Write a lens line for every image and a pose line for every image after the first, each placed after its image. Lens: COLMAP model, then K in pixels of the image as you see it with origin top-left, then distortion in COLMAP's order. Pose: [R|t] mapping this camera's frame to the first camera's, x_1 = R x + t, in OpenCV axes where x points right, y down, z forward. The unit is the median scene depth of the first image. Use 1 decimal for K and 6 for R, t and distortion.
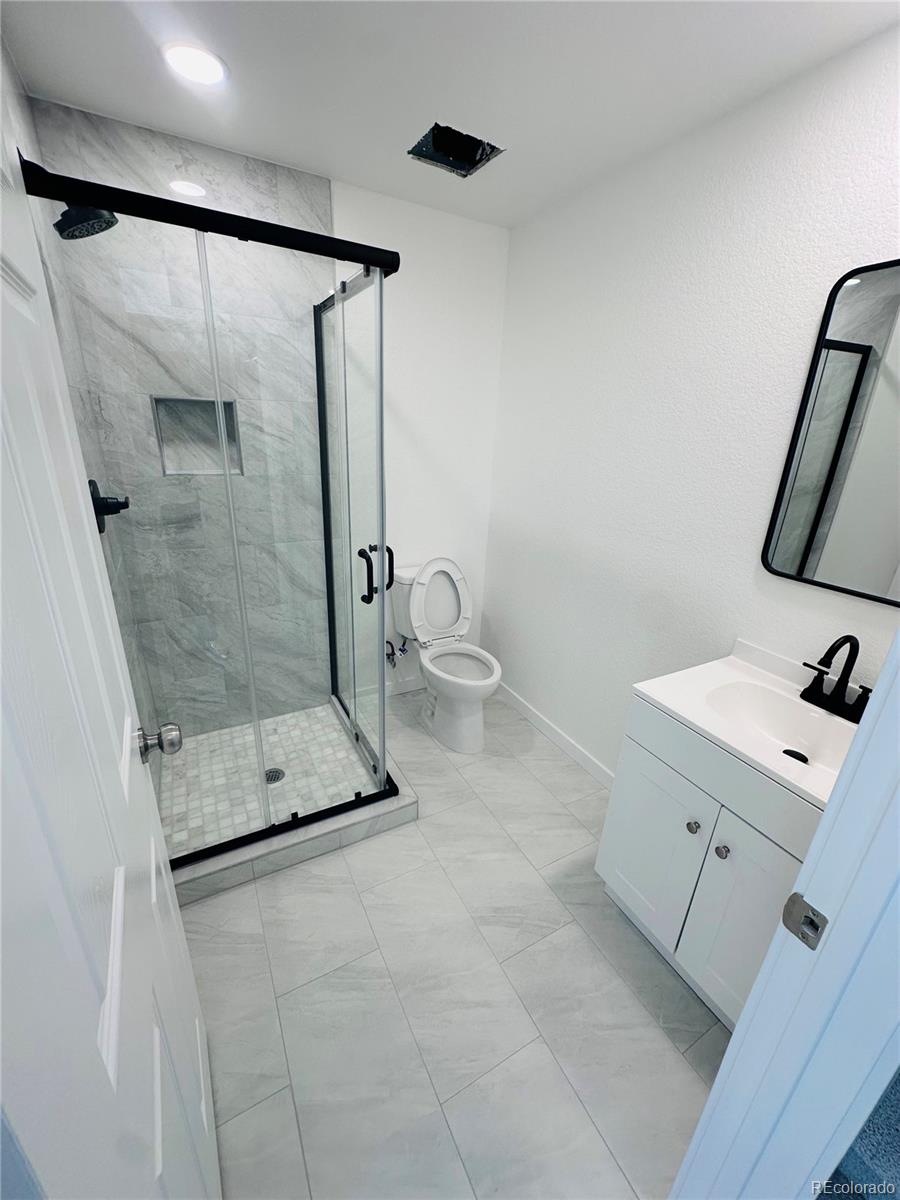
lens RADIAL K [[475.2, 0, 447.8], [0, 475.2, 599.3], [0, 0, 1]] dist [-0.000109, 0.000036]
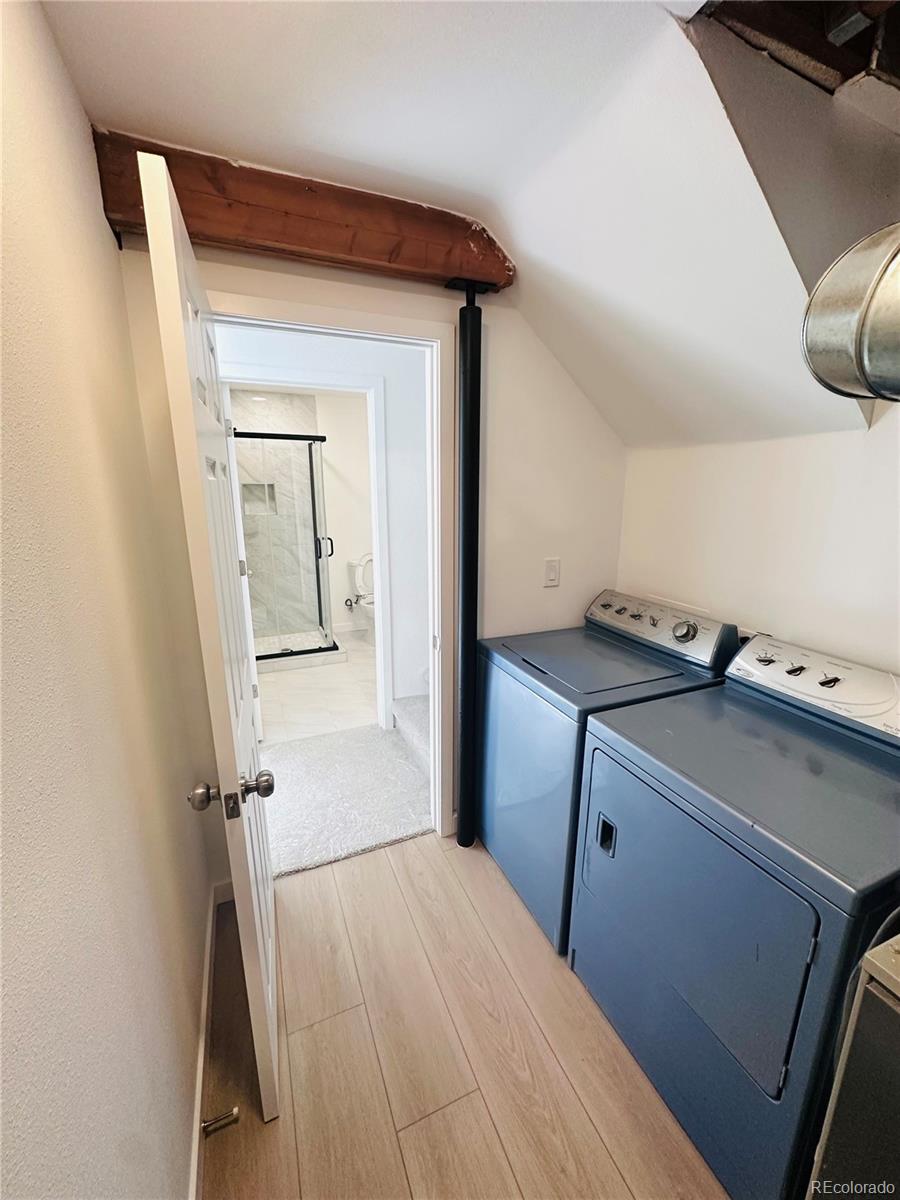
lens RADIAL K [[475.2, 0, 447.8], [0, 475.2, 599.3], [0, 0, 1]] dist [-0.000109, 0.000036]
pose [[0.995354, -0.017552, -0.094668, 0.565571], [0.006450, 0.993190, -0.116328, 0.393712], [0.096065, 0.115177, 0.988689, -1.074927]]
